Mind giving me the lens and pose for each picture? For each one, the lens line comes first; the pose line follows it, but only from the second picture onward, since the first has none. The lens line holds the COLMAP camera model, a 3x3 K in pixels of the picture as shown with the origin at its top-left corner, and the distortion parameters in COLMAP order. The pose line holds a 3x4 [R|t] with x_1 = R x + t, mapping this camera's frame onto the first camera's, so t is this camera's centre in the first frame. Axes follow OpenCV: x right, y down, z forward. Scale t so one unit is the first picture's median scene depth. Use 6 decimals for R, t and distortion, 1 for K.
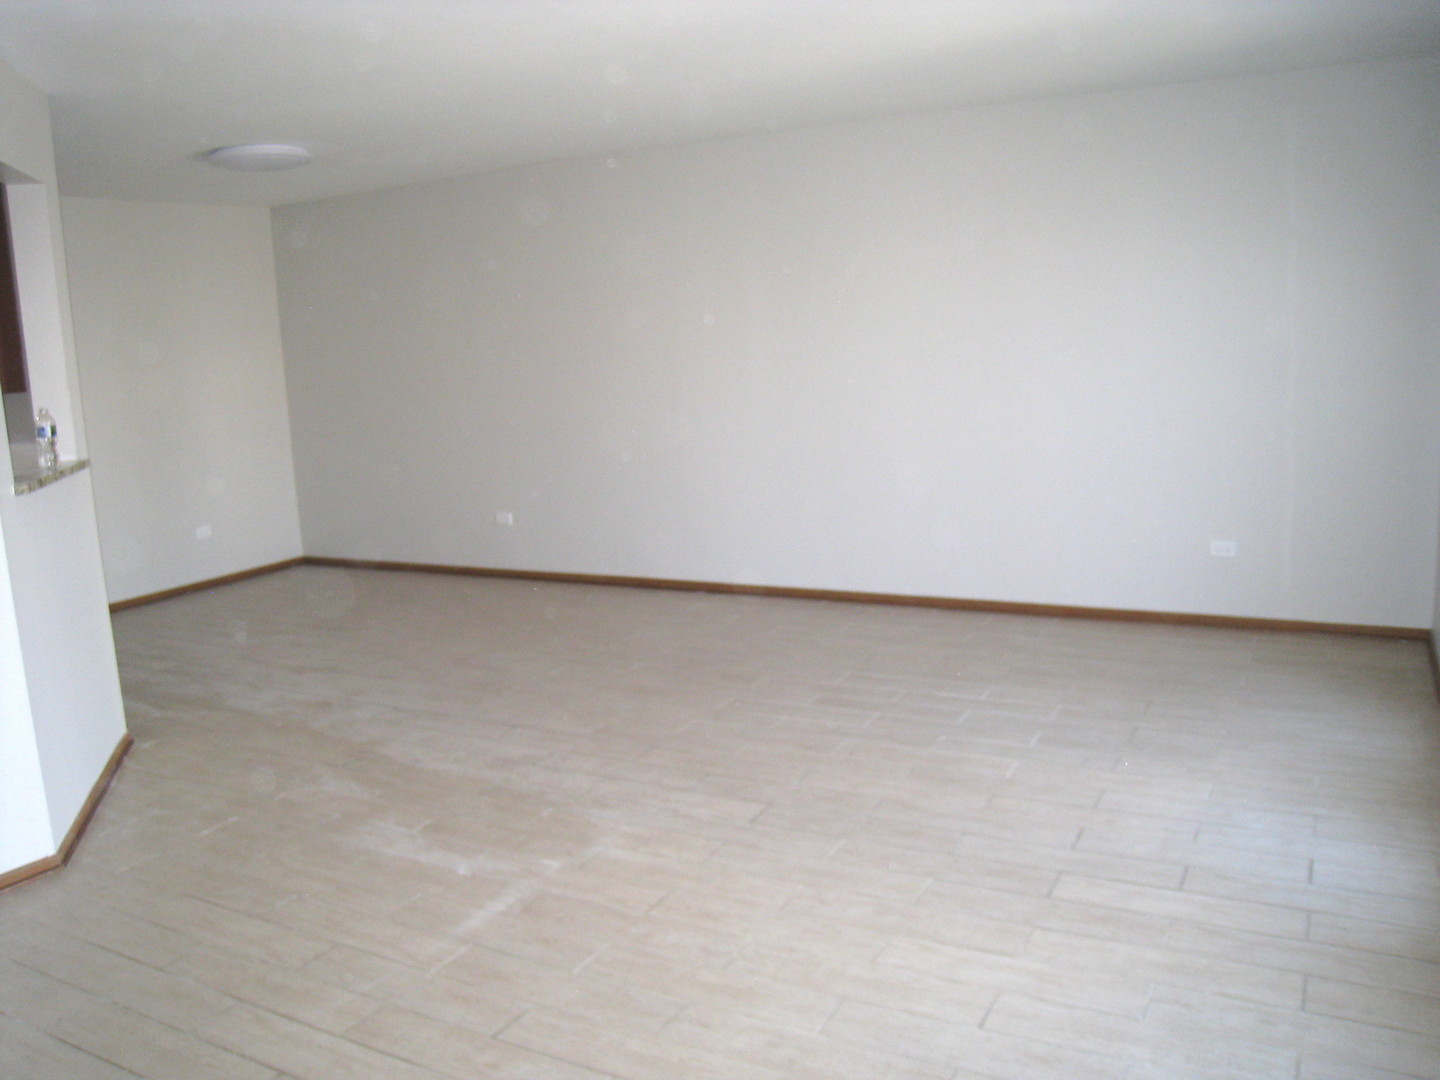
lens RADIAL K [[1207.5, 0, 709.6], [0, 1207.5, 534.9], [0, 0, 1]] dist [-0.158722, 0.103487]
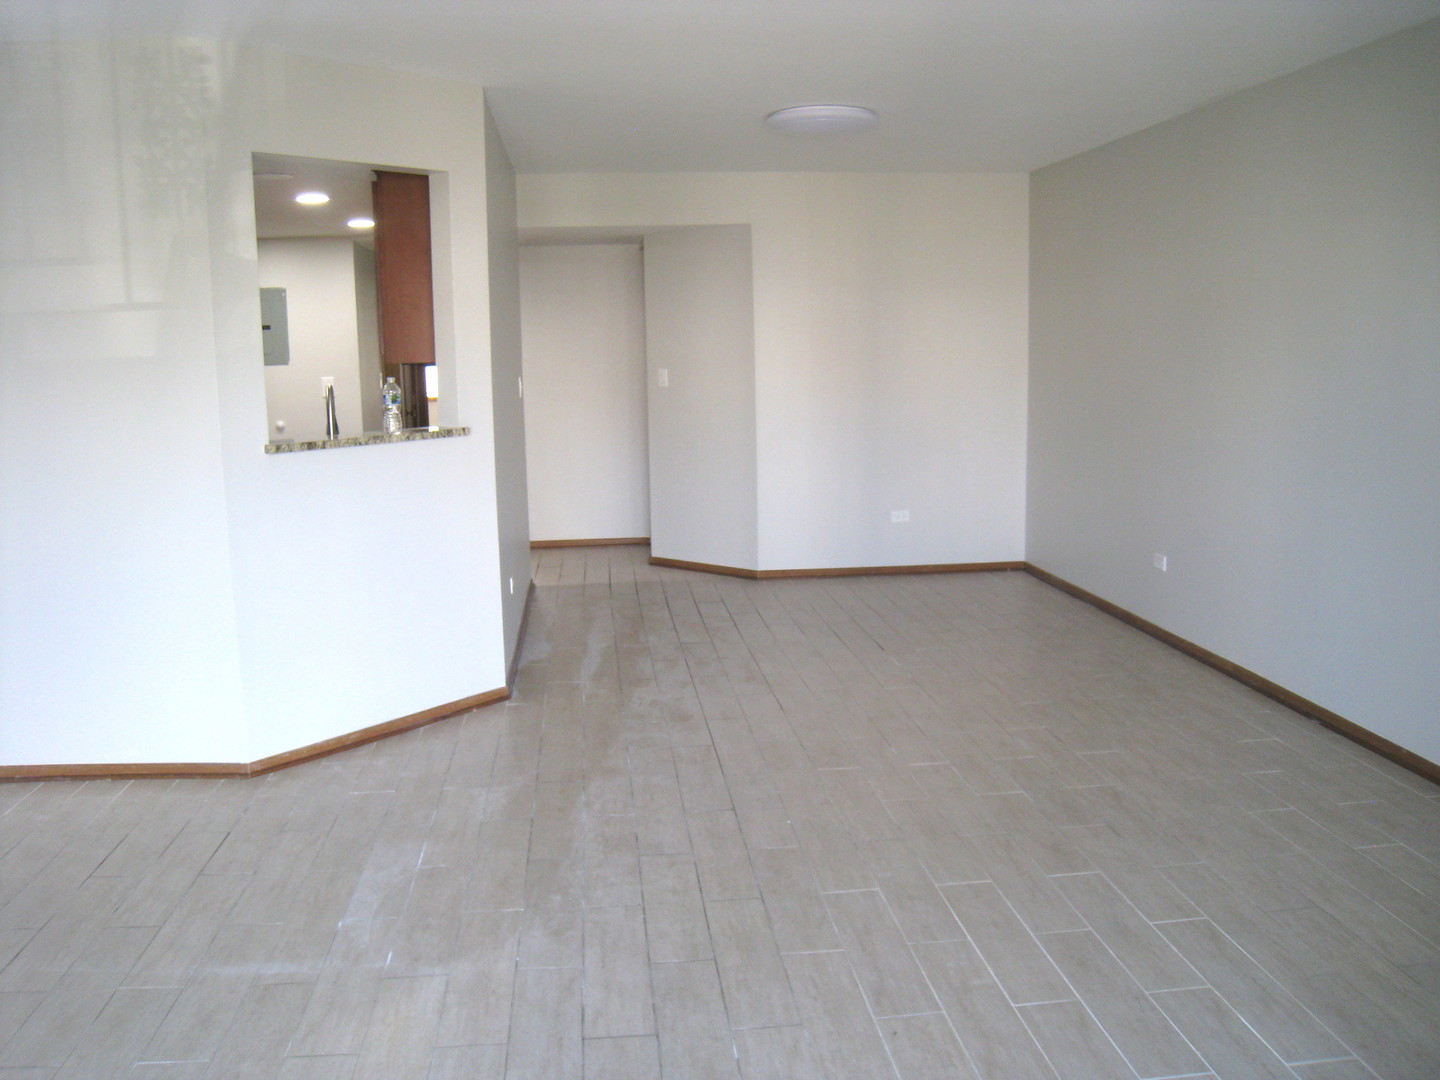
lens RADIAL K [[1207.5, 0, 695.7], [0, 1207.5, 537.2], [0, 0, 1]] dist [-0.158722, 0.103487]
pose [[0.555110, 0.170611, -0.814091, 0.684131], [-0.148959, 0.983306, 0.104501, -0.155644], [0.818330, 0.063257, 0.571257, 0.751981]]
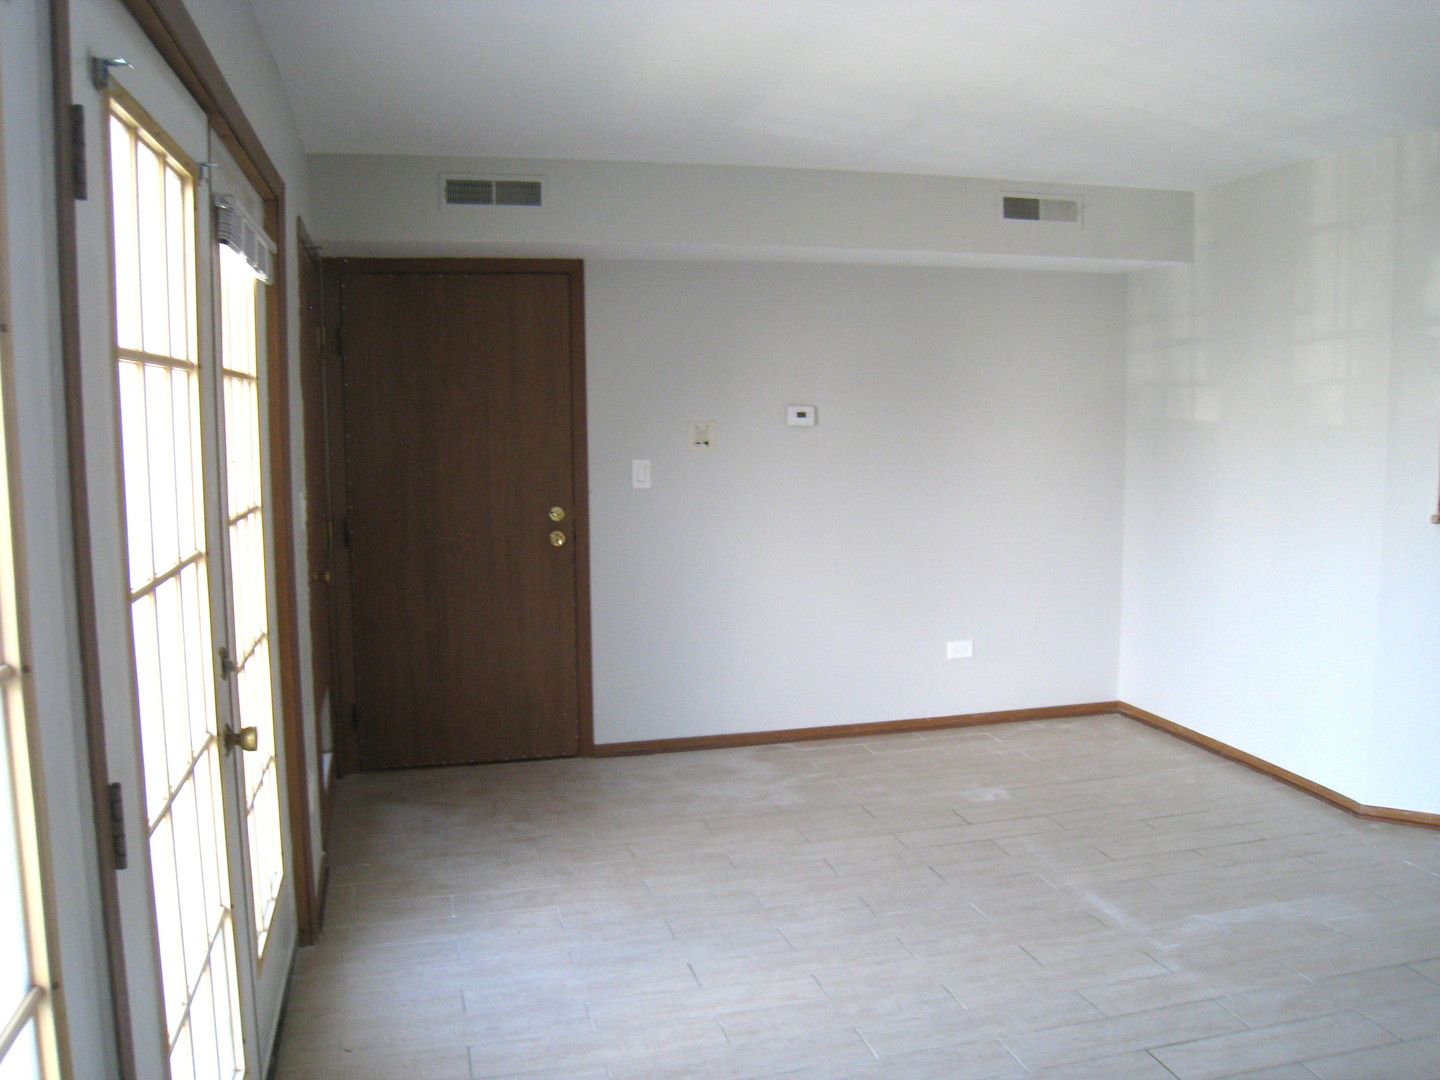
lens RADIAL K [[1207.5, 0, 716.5], [0, 1207.5, 539.9], [0, 0, 1]] dist [-0.158722, 0.103487]
pose [[-0.730990, 0.130576, -0.669779, 0.836367], [-0.071766, 0.961368, 0.265747, -0.316074], [0.678604, 0.242326, -0.693379, 1.475642]]
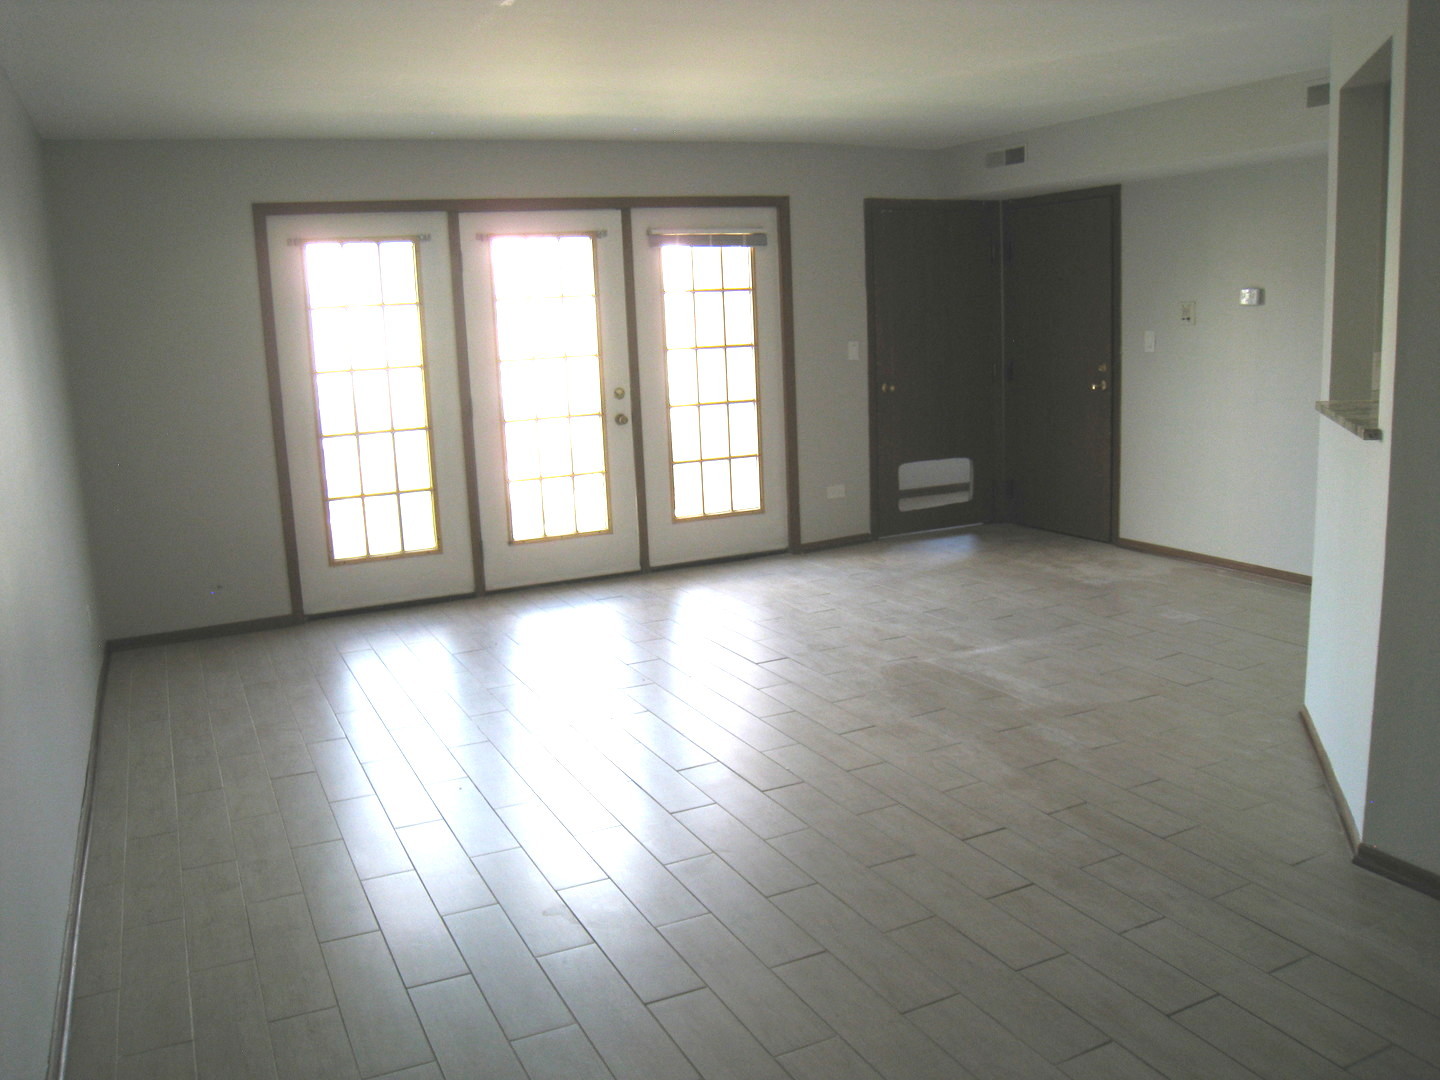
lens RADIAL K [[1207.5, 0, 718.3], [0, 1207.5, 546.3], [0, 0, 1]] dist [-0.158722, 0.103487]
pose [[-0.810548, -0.026701, 0.585063, -0.870273], [0.181253, 0.938481, 0.293939, -0.383835], [-0.556919, 0.344297, -0.755845, 2.458044]]
